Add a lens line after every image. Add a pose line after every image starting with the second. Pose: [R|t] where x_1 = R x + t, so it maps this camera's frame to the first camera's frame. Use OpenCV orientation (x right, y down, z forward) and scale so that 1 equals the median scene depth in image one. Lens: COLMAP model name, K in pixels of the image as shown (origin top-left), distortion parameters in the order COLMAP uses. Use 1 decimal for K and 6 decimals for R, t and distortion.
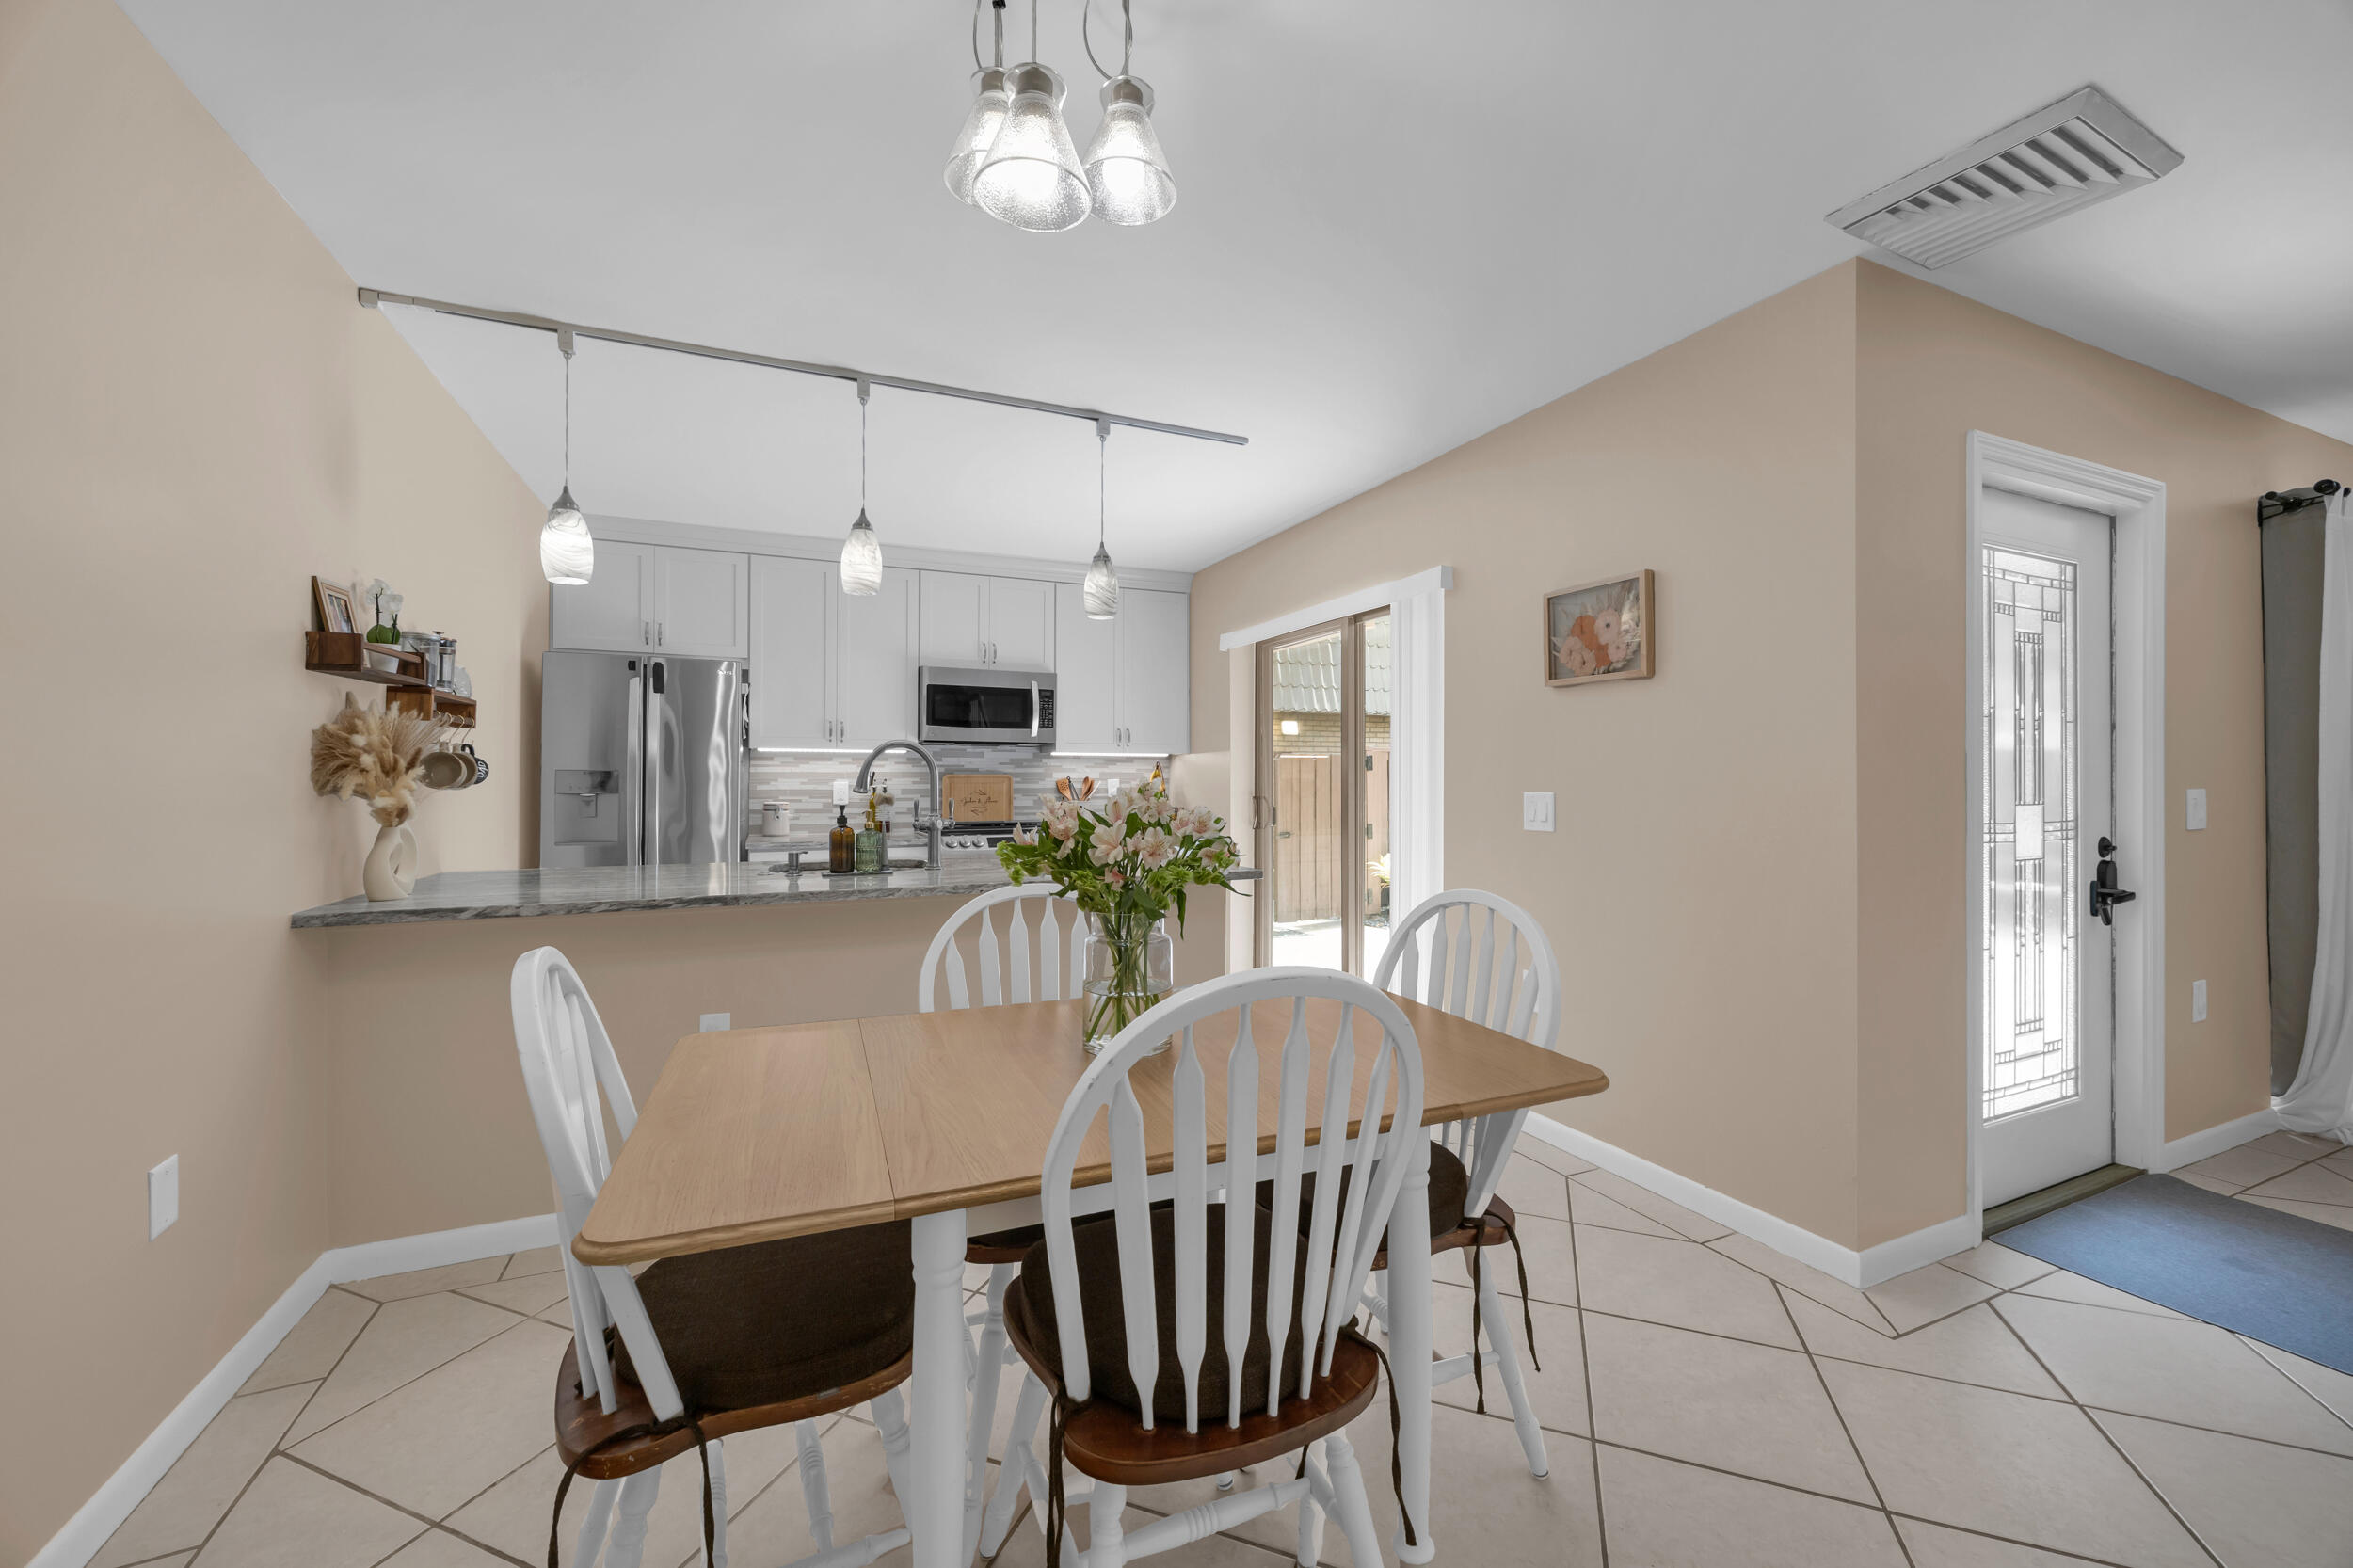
lens RADIAL K [[907.9, 0, 1189.7], [0, 907.9, 782.0], [0, 0, 1]] dist [0.002515, -0.000391]
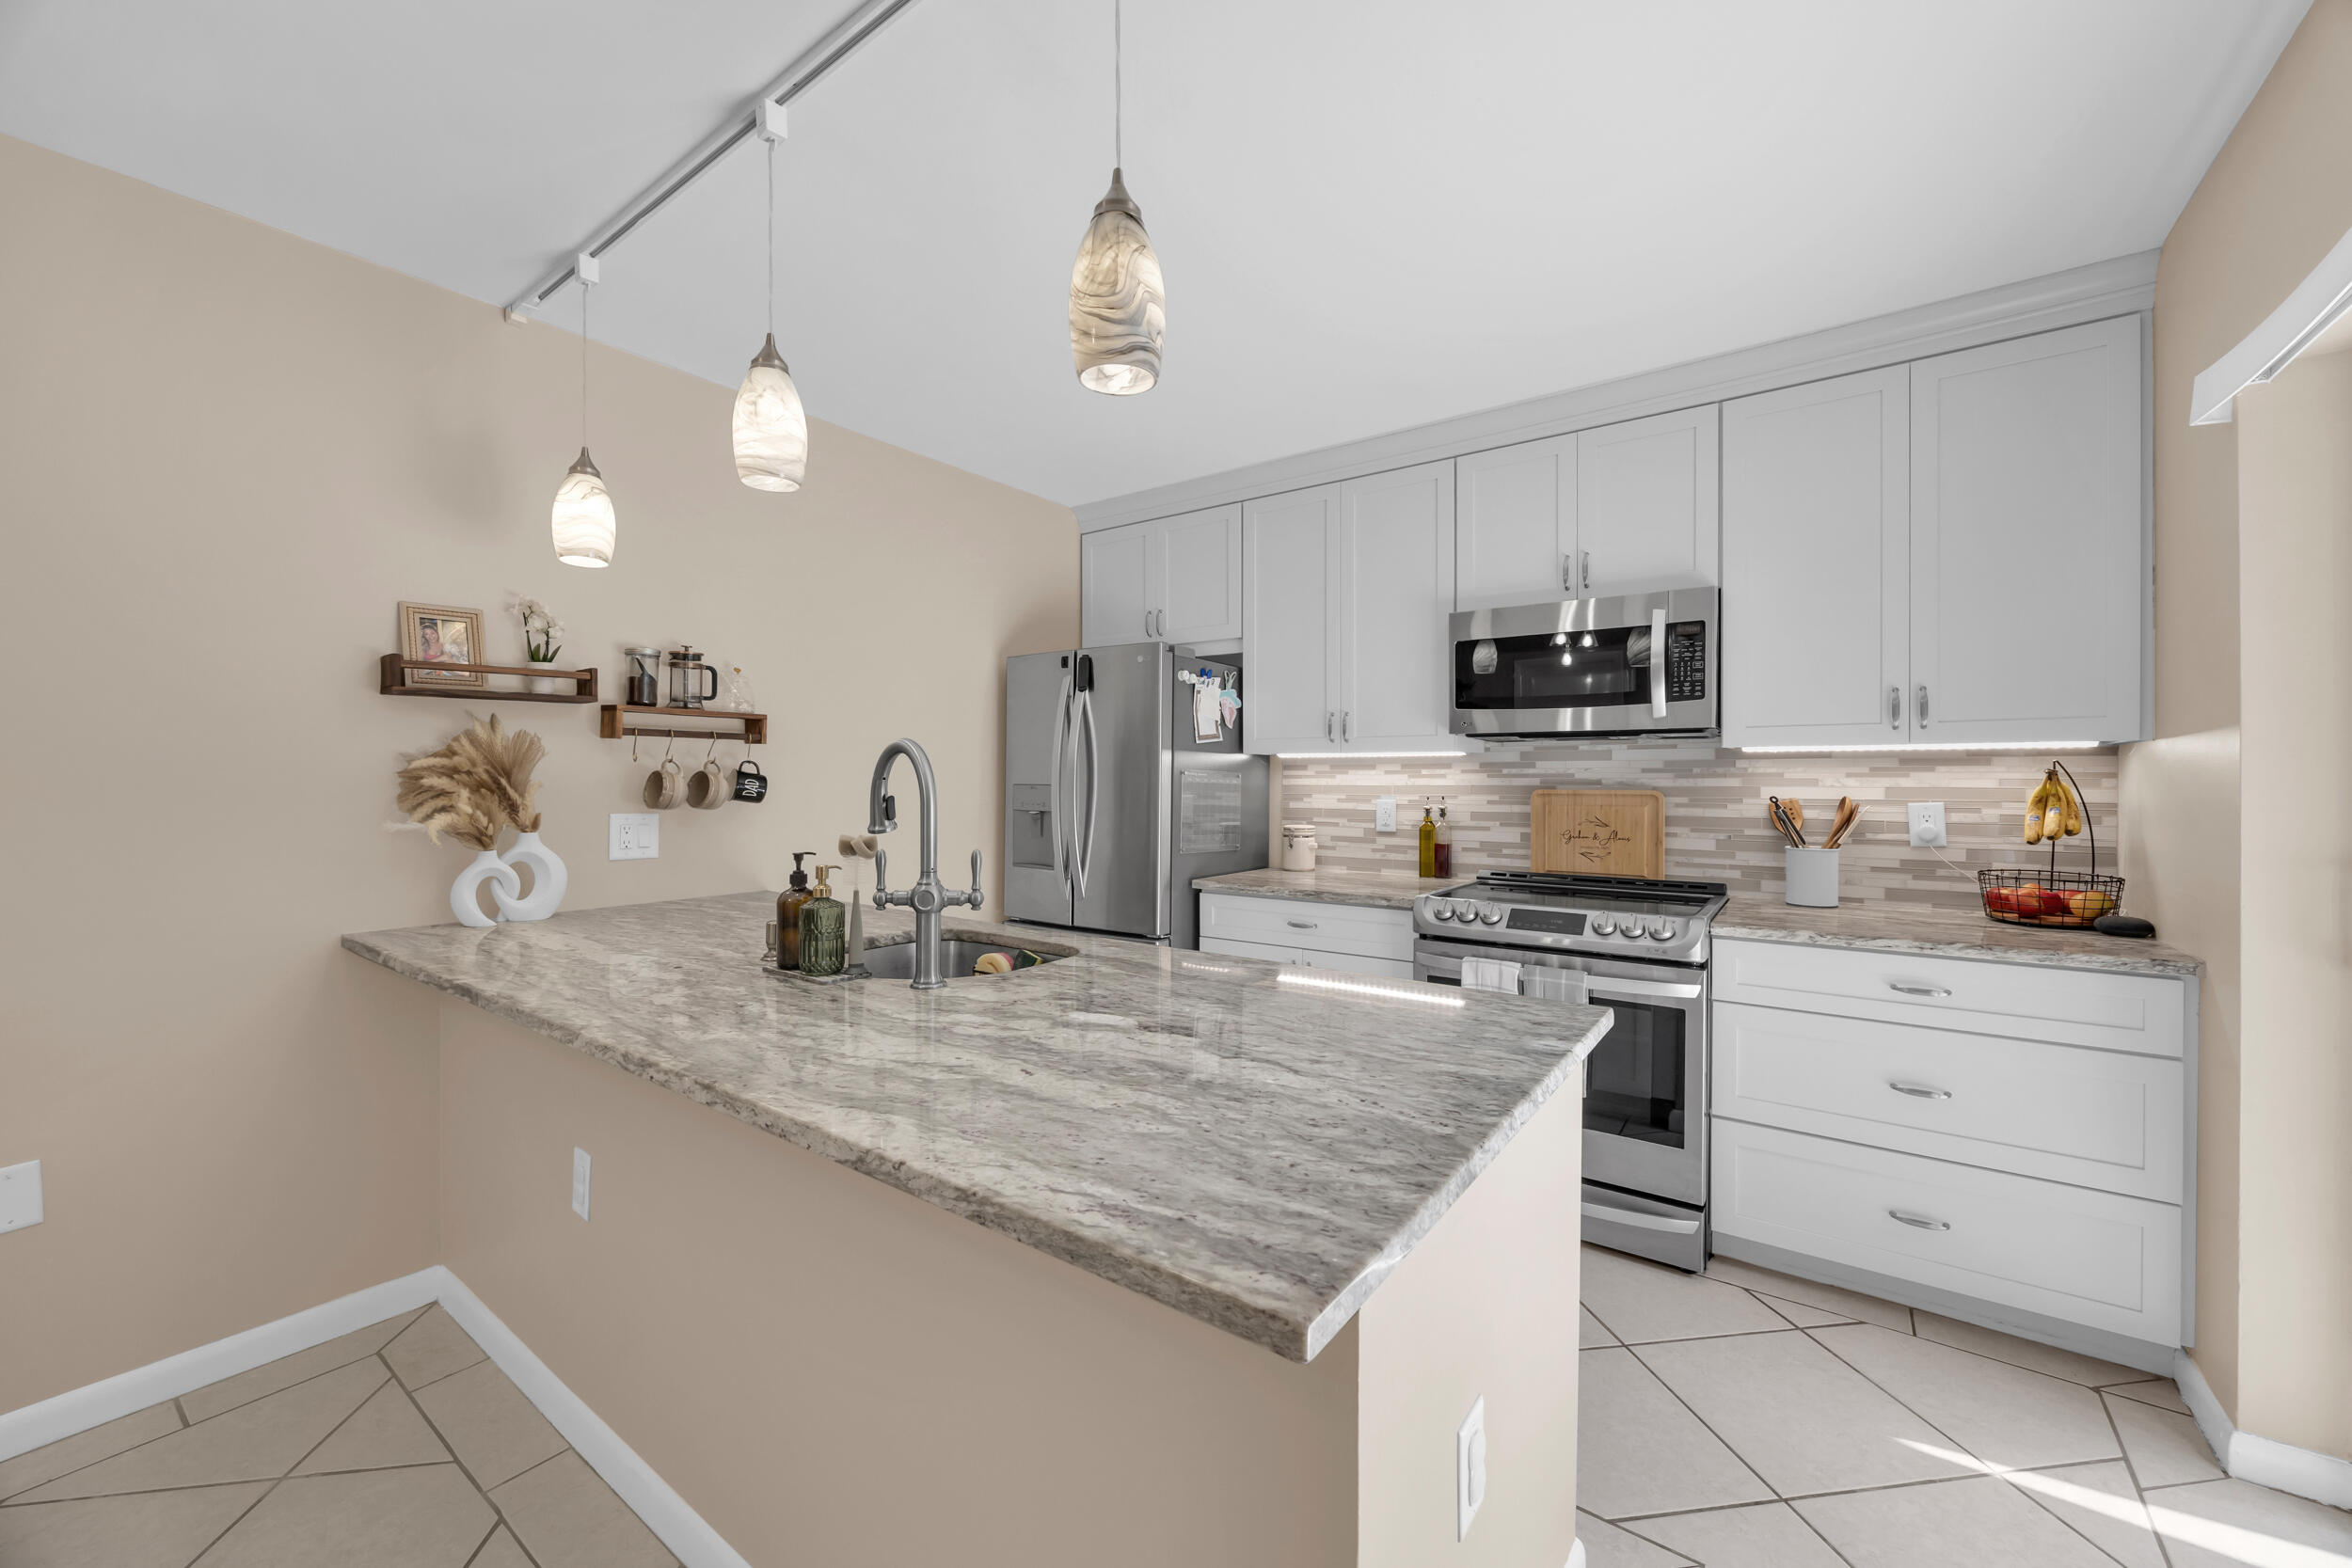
lens RADIAL K [[907.4, 0, 1166.7], [0, 907.4, 789.2], [0, 0, 1]] dist [0.002515, -0.000391]
pose [[0.492181, 0.009698, -0.870439, 0.141405], [-0.005791, 0.999952, 0.007866, -0.012618], [0.870474, 0.001169, 0.492214, 0.521631]]
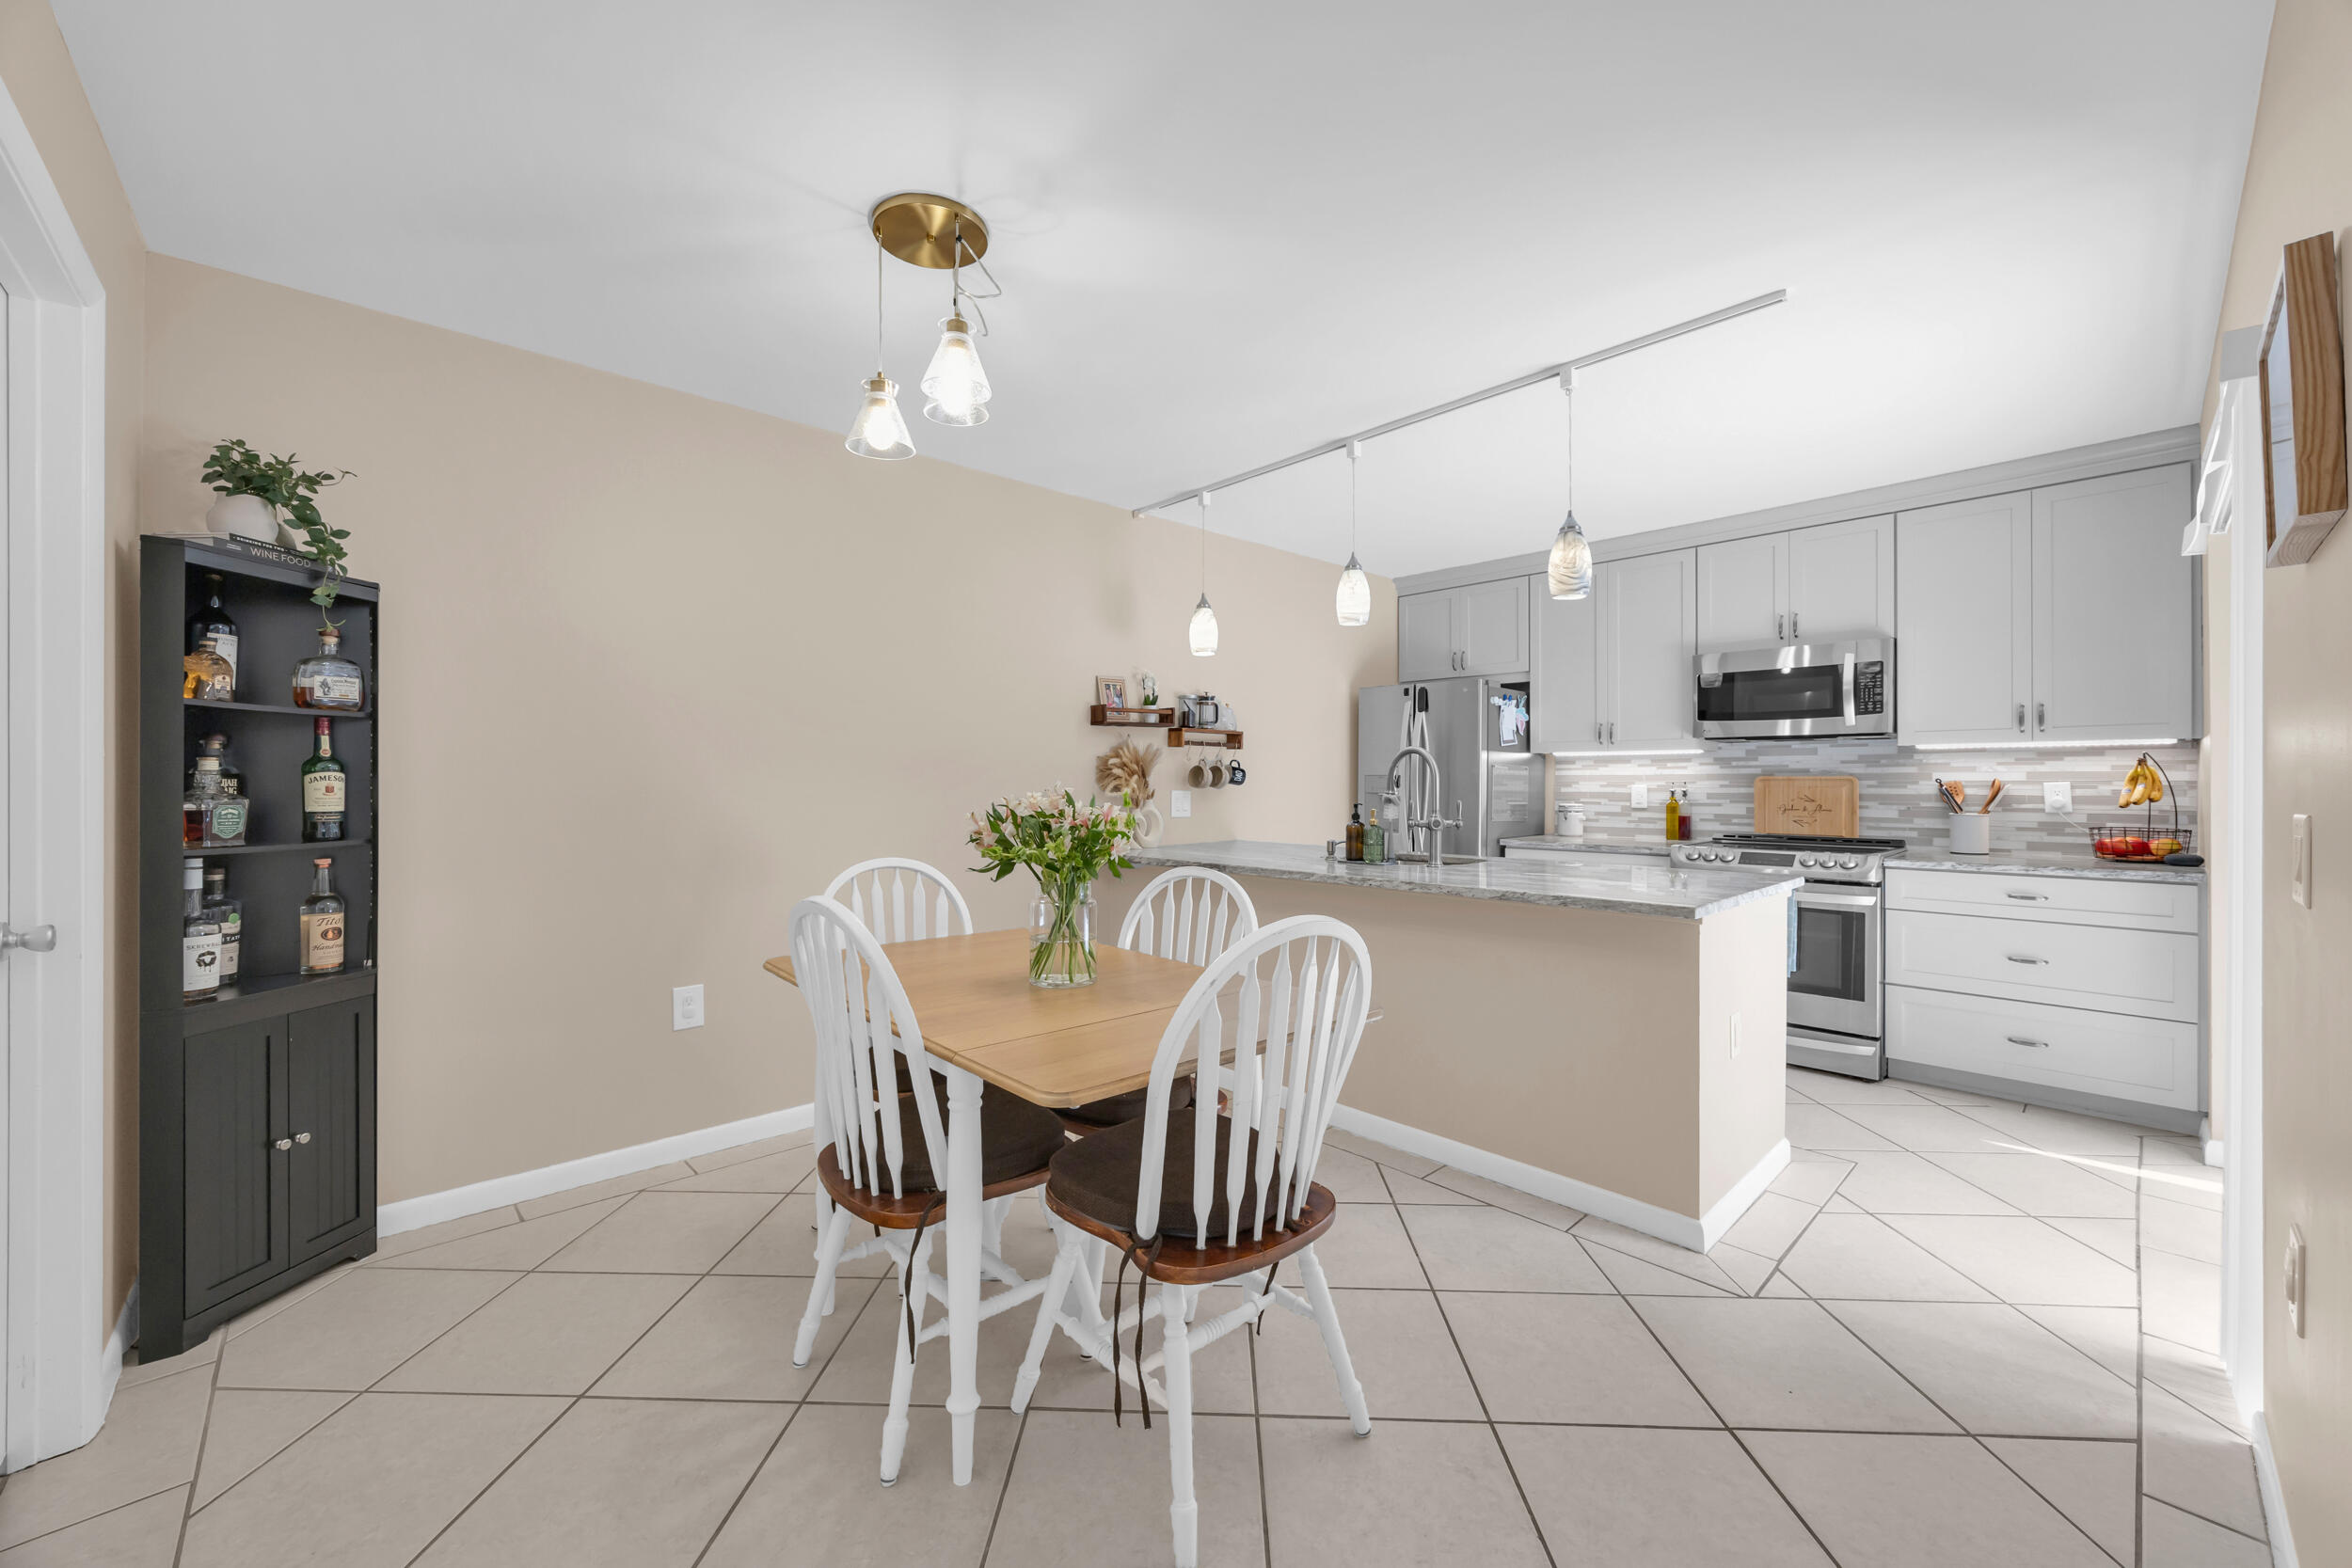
lens RADIAL K [[907.4, 0, 1173.0], [0, 907.4, 784.2], [0, 0, 1]] dist [0.002515, -0.000391]
pose [[0.326476, 0.002446, -0.945202, 0.373699], [-0.002692, 0.999995, 0.001658, -0.001048], [0.945202, 0.002003, 0.326481, 0.221143]]
